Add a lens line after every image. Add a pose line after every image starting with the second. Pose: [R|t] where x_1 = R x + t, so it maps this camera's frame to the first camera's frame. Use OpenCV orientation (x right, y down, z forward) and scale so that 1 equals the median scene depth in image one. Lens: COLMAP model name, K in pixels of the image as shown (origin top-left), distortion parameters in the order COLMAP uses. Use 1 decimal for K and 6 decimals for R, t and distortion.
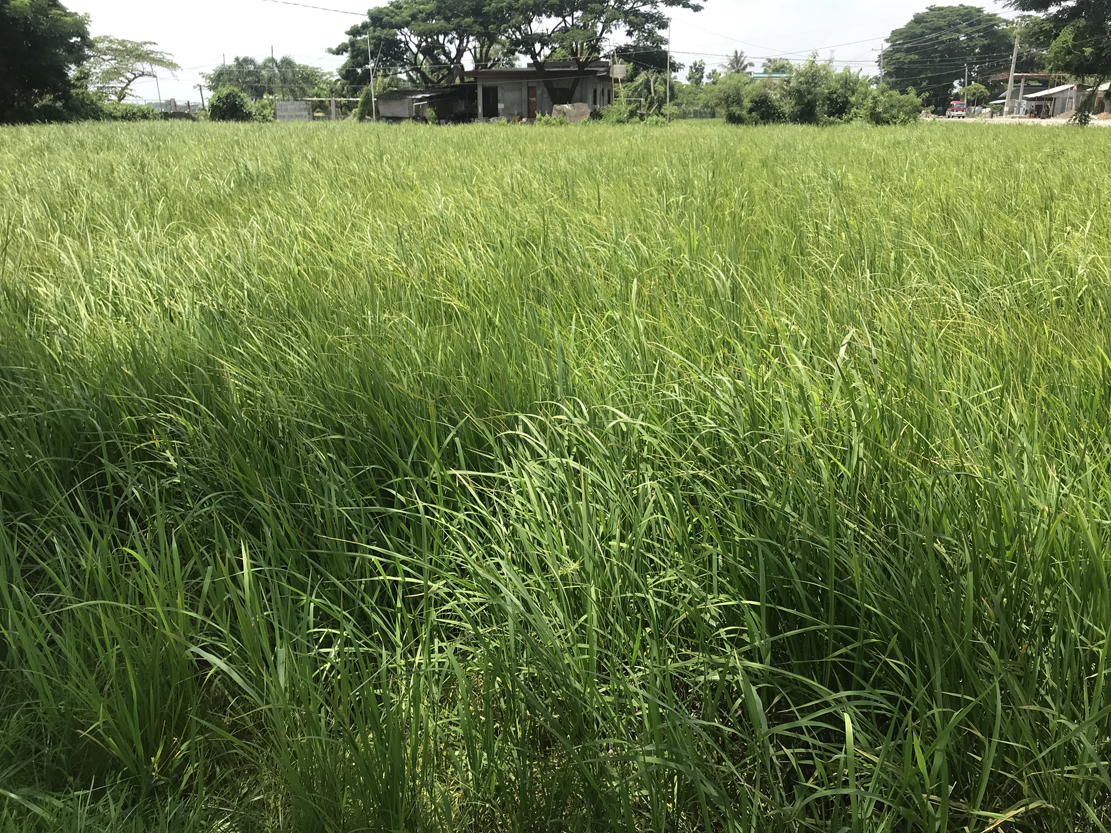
lens RADIAL K [[894.8, 0, 551.0], [0, 894.8, 412.5], [0, 0, 1]] dist [0.001021, -0.007768]
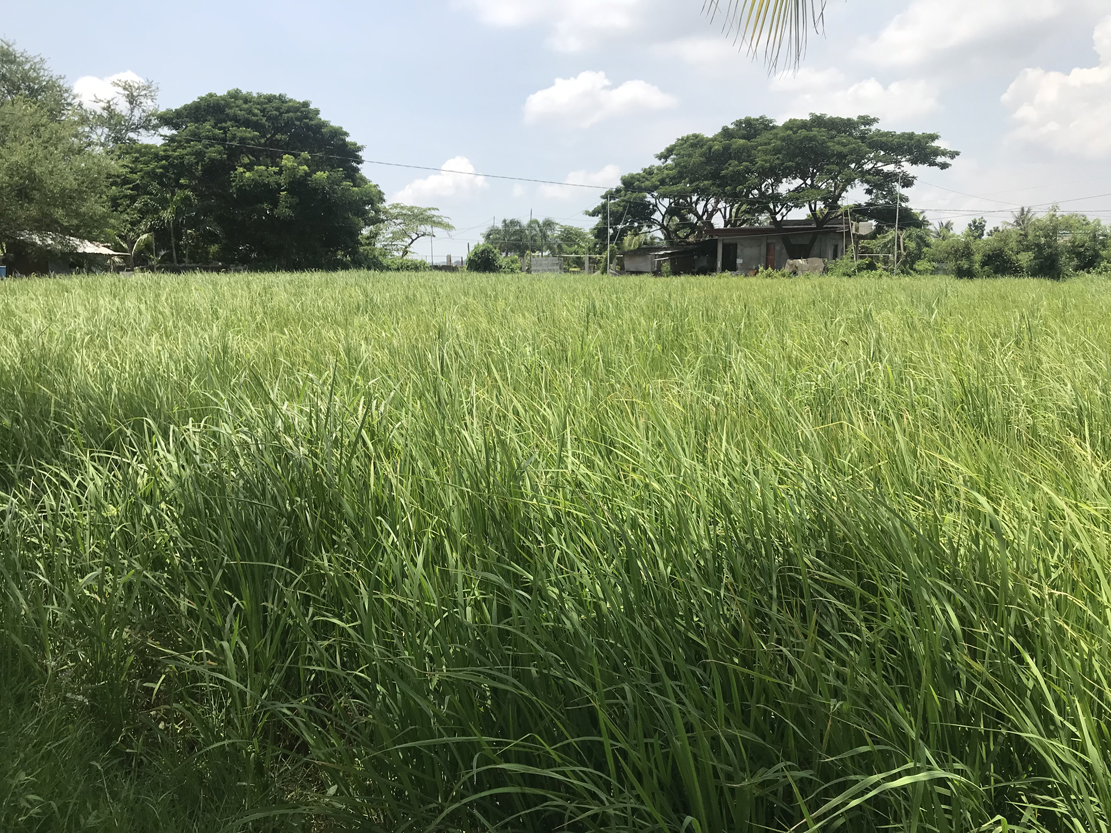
lens RADIAL K [[894.8, 0, 551.7], [0, 894.8, 413.5], [0, 0, 1]] dist [0.001021, -0.007768]
pose [[0.955562, 0.049969, -0.290525, 0.047489], [-0.096824, 0.984054, -0.149210, 0.005943], [0.278437, 0.170709, 0.945162, -0.007144]]
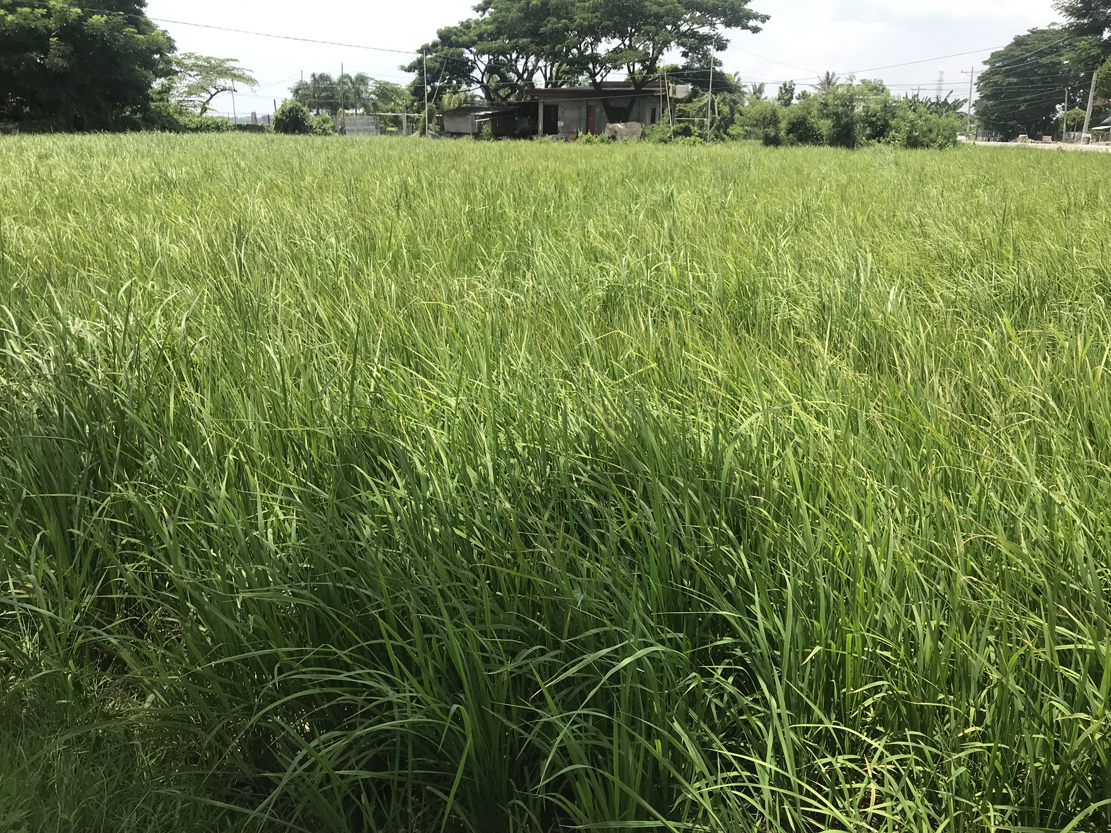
lens RADIAL K [[894.8, 0, 550.1], [0, 894.8, 409.7], [0, 0, 1]] dist [0.001021, -0.007768]
pose [[0.994011, 0.046801, -0.098752, 0.050564], [-0.048823, 0.998642, -0.018156, 0.003073], [0.097768, 0.022868, 0.994946, -0.011455]]
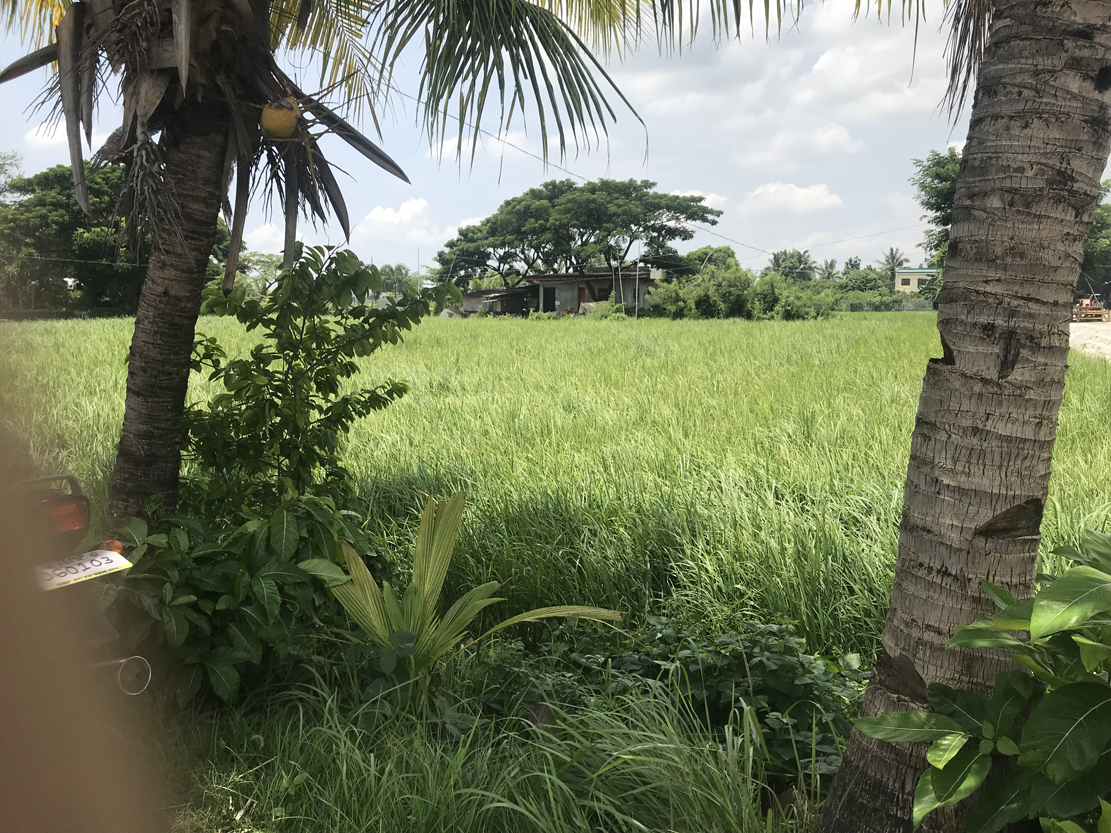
lens RADIAL K [[894.8, 0, 548.9], [0, 894.8, 384.0], [0, 0, 1]] dist [0.001021, -0.007768]
pose [[0.969631, 0.021130, -0.243659, 0.231170], [-0.076915, 0.972057, -0.221785, 0.024199], [0.232164, 0.233791, 0.944162, -0.091928]]
